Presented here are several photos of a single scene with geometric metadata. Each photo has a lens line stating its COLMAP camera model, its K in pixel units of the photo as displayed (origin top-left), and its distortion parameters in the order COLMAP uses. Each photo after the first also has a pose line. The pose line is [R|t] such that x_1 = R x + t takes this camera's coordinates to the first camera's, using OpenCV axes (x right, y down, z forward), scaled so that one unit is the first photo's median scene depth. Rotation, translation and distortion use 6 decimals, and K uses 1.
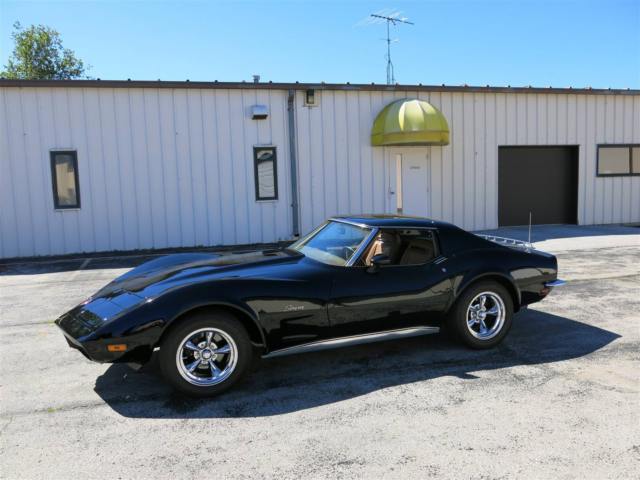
lens RADIAL K [[538.7, 0, 320.0], [0, 538.7, 240.0], [0, 0, 1]] dist [-0.016187, 0.003951]
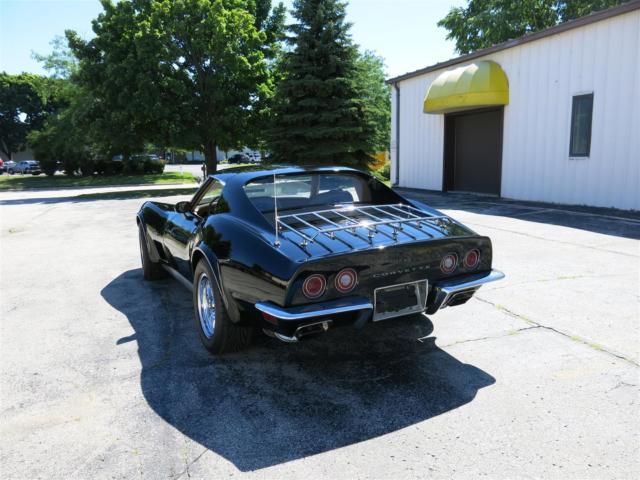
lens RADIAL K [[538.7, 0, 320.0], [0, 538.7, 240.0], [0, 0, 1]] dist [-0.016187, 0.003951]
pose [[0.084136, 0.180105, -0.980042, 0.431191], [-0.086925, 0.981107, 0.172839, -0.037364], [0.992656, 0.070648, 0.098202, 0.450919]]
